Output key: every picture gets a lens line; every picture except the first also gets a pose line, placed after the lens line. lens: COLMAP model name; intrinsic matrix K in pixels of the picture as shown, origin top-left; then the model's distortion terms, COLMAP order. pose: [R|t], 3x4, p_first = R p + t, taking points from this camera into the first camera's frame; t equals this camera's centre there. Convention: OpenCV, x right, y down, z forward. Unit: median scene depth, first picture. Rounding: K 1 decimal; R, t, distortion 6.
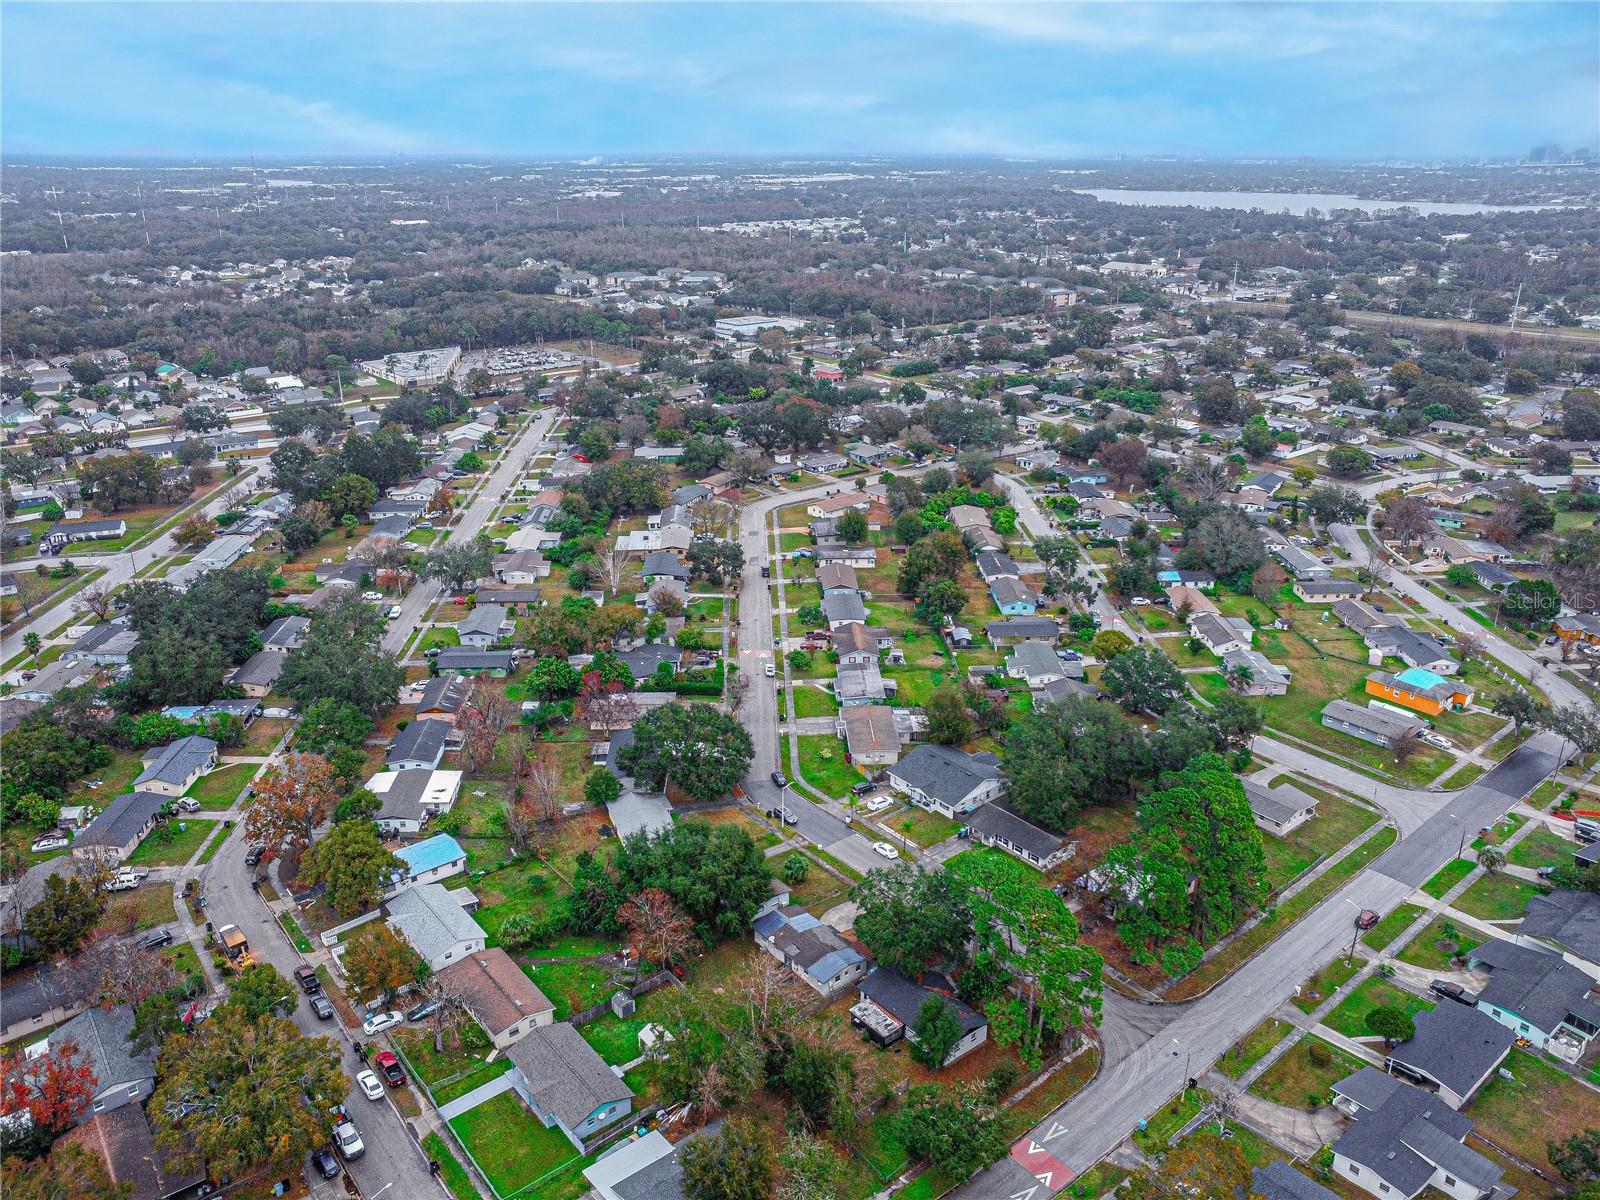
lens RADIAL K [[1214.9, 0, 800.0], [0, 1214.9, 600.0], [0, 0, 1]] dist [-0.198063, 0.356687]
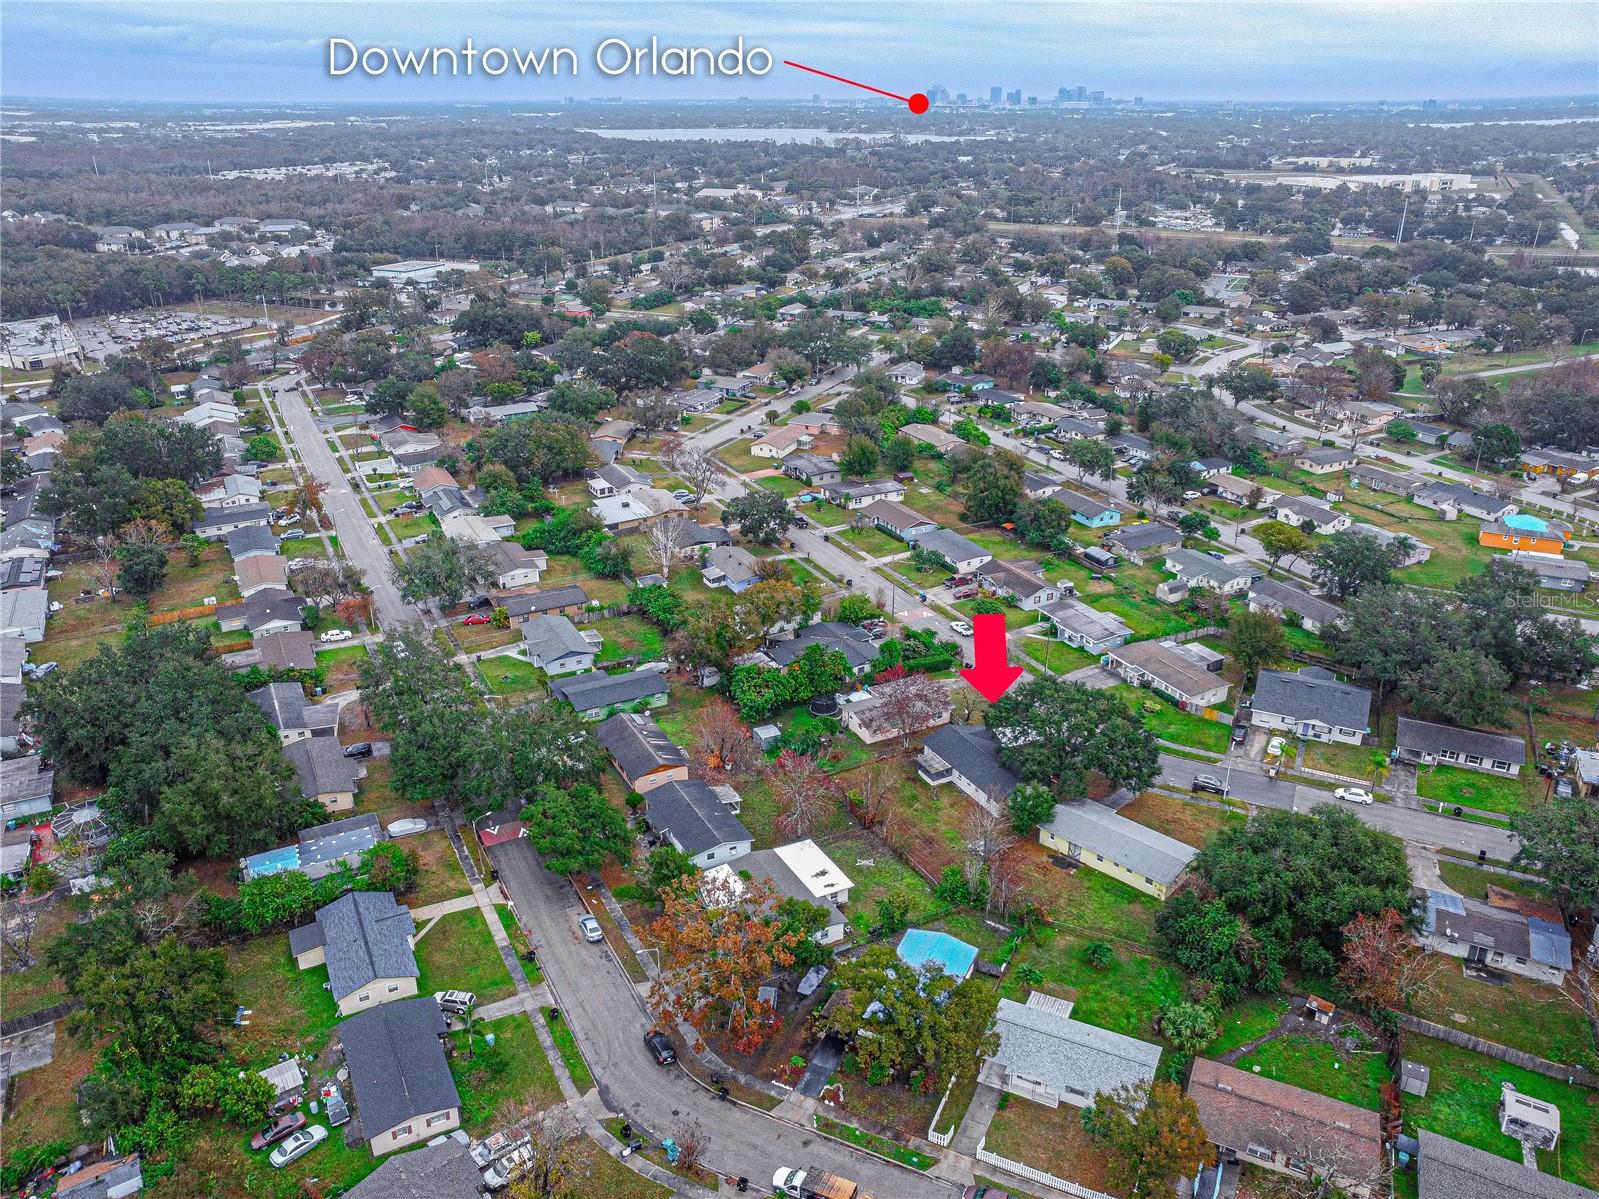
lens RADIAL K [[1214.1, 0, 799.5], [0, 1214.1, 599.5], [0, 0, 1]] dist [-0.198063, 0.356687]
pose [[0.904649, -0.169274, 0.391096, -0.355394], [0.154214, 0.985565, 0.069857, -0.028892], [-0.397276, -0.002884, 0.917695, 0.238257]]
